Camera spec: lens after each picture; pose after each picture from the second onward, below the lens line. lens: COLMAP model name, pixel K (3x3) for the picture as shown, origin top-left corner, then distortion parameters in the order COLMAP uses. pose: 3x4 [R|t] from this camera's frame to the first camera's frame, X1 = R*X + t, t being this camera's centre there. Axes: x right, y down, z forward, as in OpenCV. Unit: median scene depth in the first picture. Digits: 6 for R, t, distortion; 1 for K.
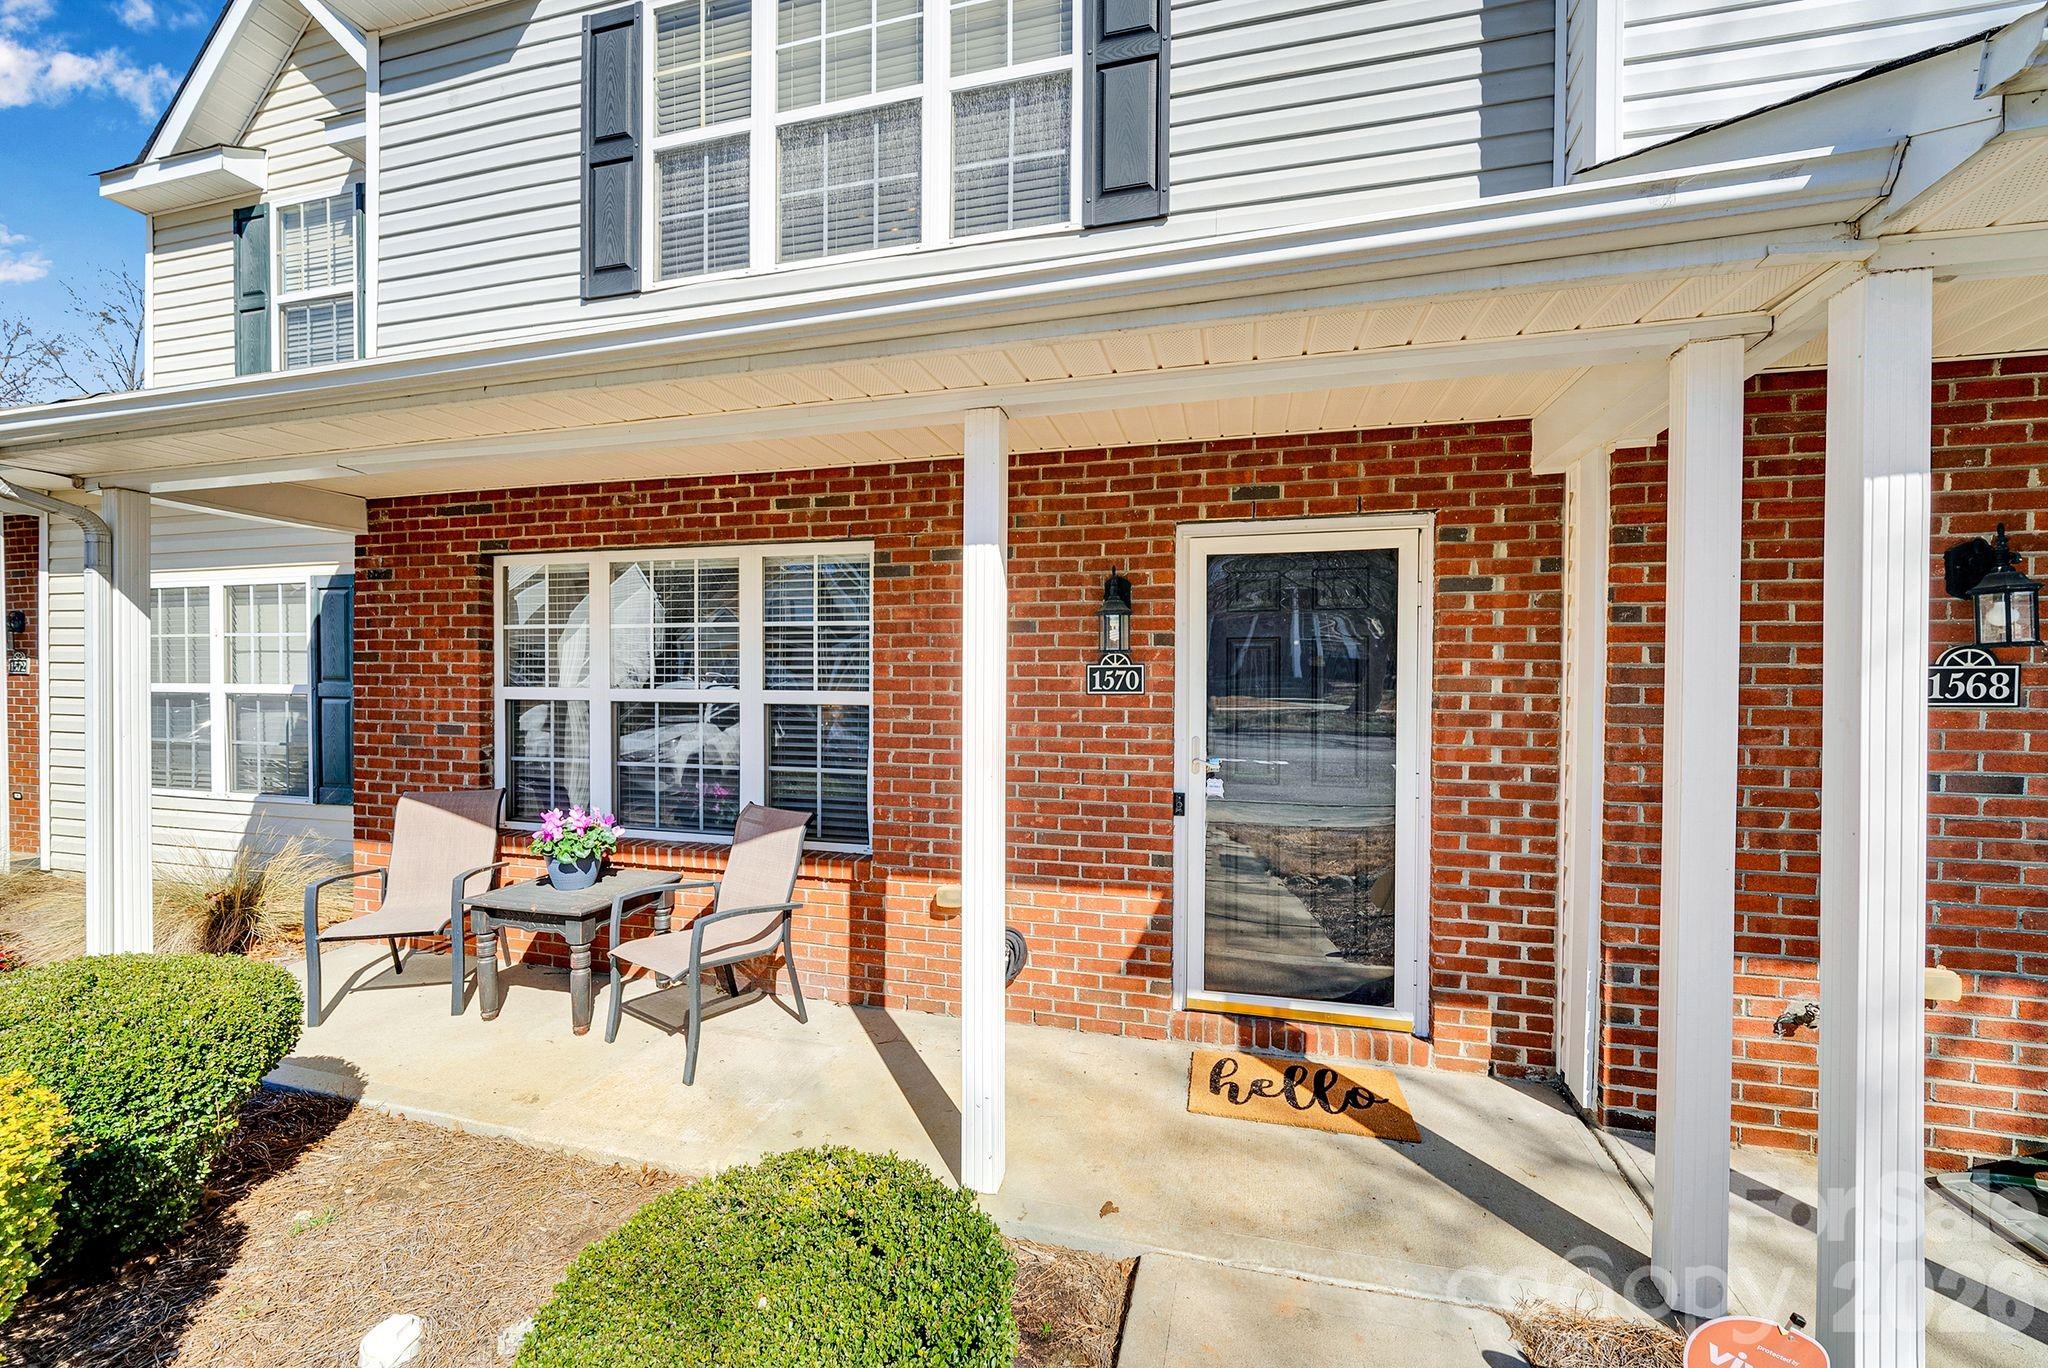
lens RADIAL K [[819.8, 0, 981.8], [0, 819.8, 680.5], [0, 0, 1]] dist [-0.000658, 0.000039]
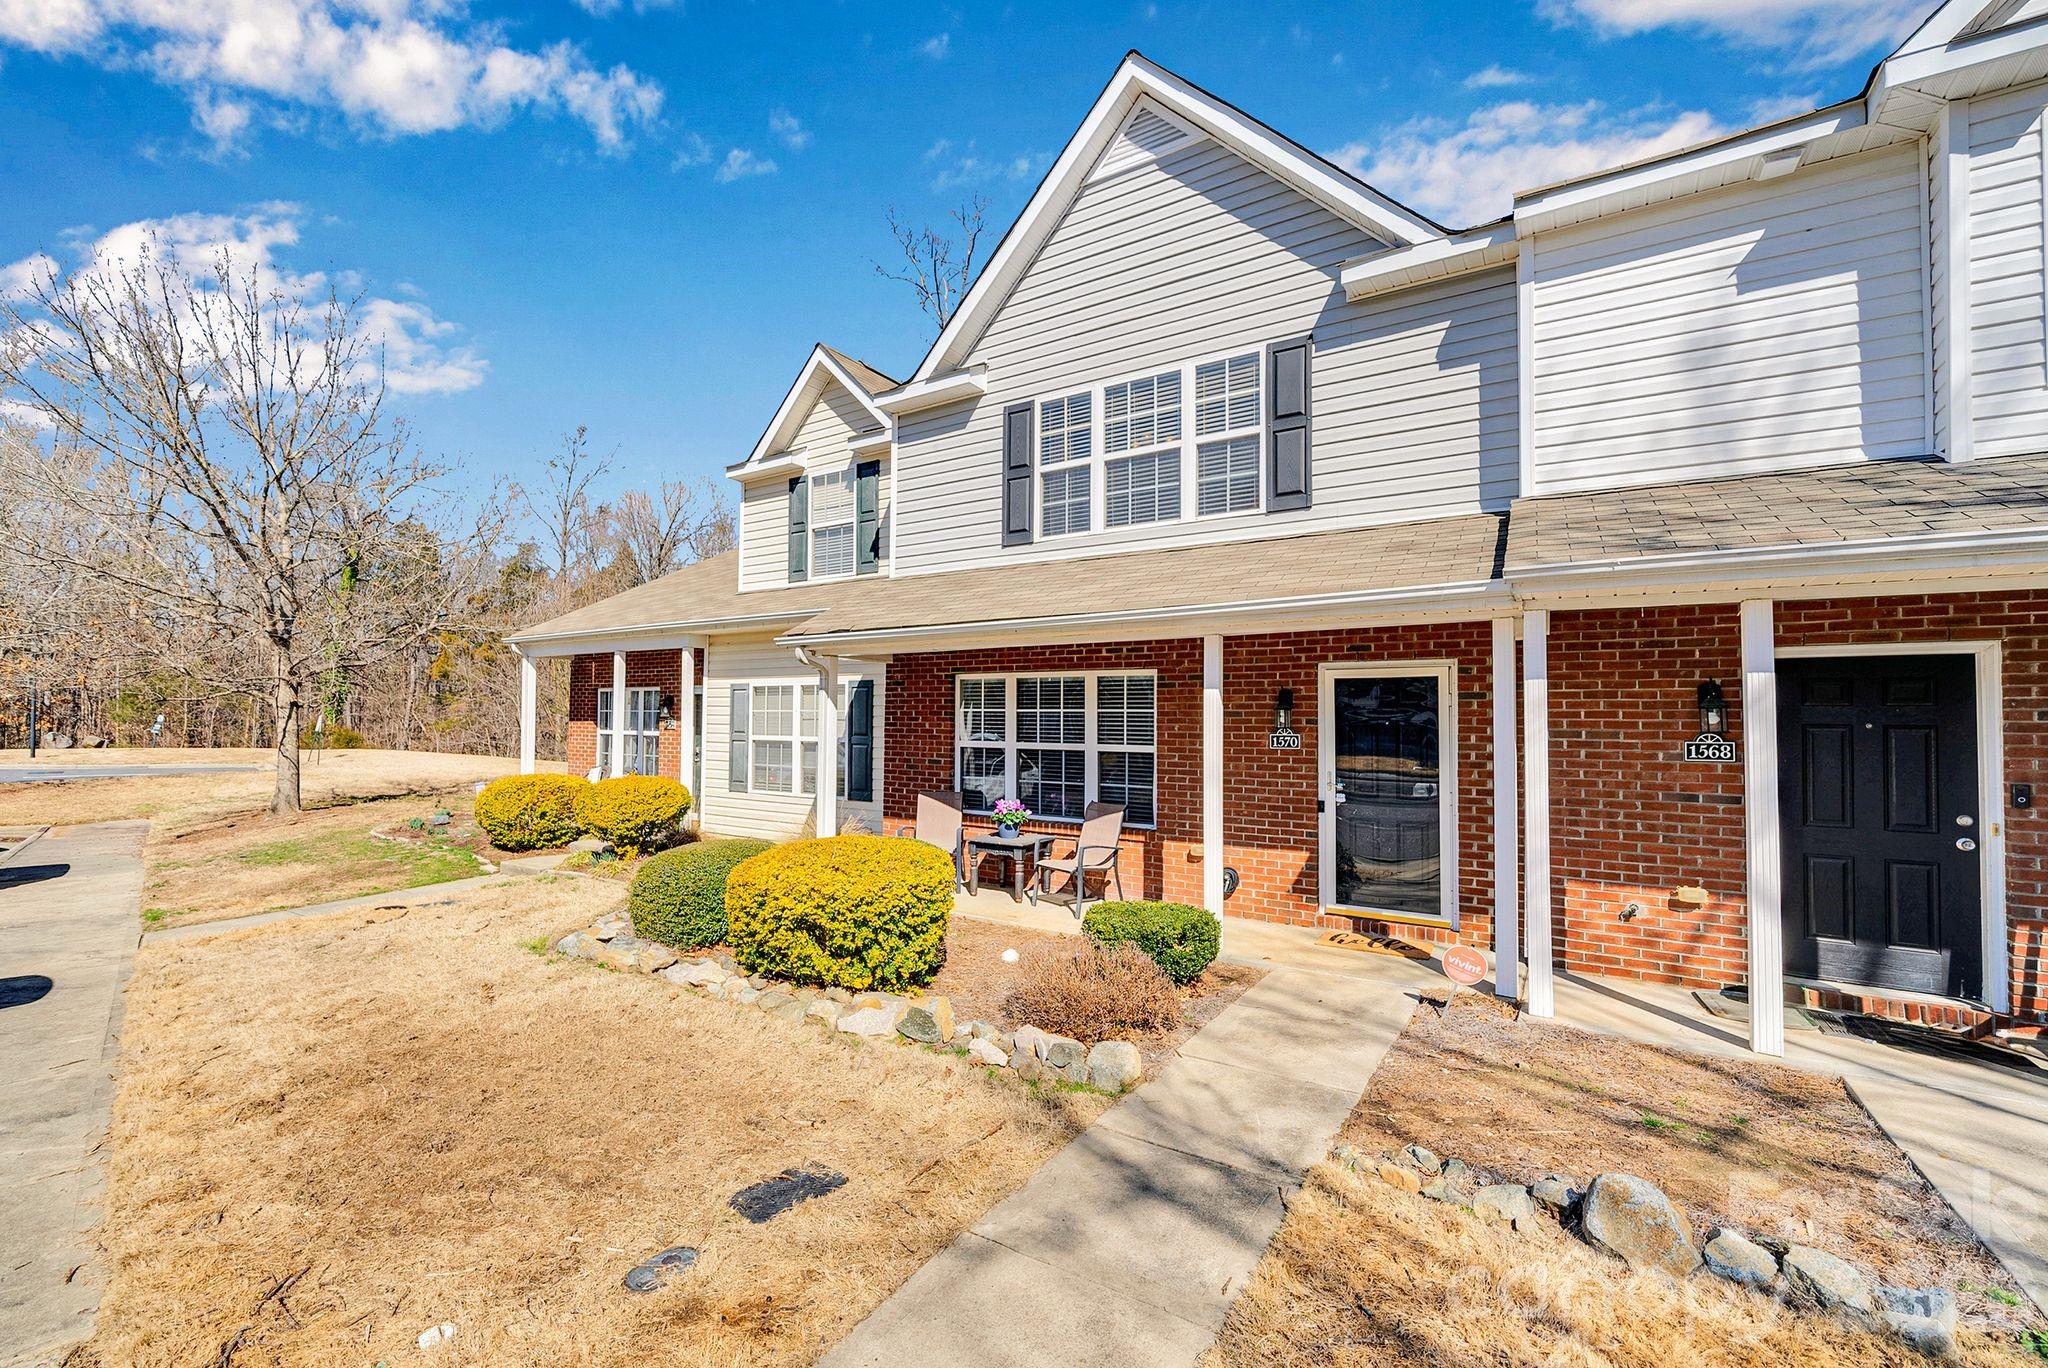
lens RADIAL K [[815.8, 0, 955.2], [0, 815.8, 693.7], [0, 0, 1]] dist [-0.001003, 0.000053]
pose [[0.950747, -0.006018, -0.309910, 0.017164], [-0.007693, 0.999045, -0.042999, -0.025368], [0.309873, 0.043266, 0.949793, -1.091329]]
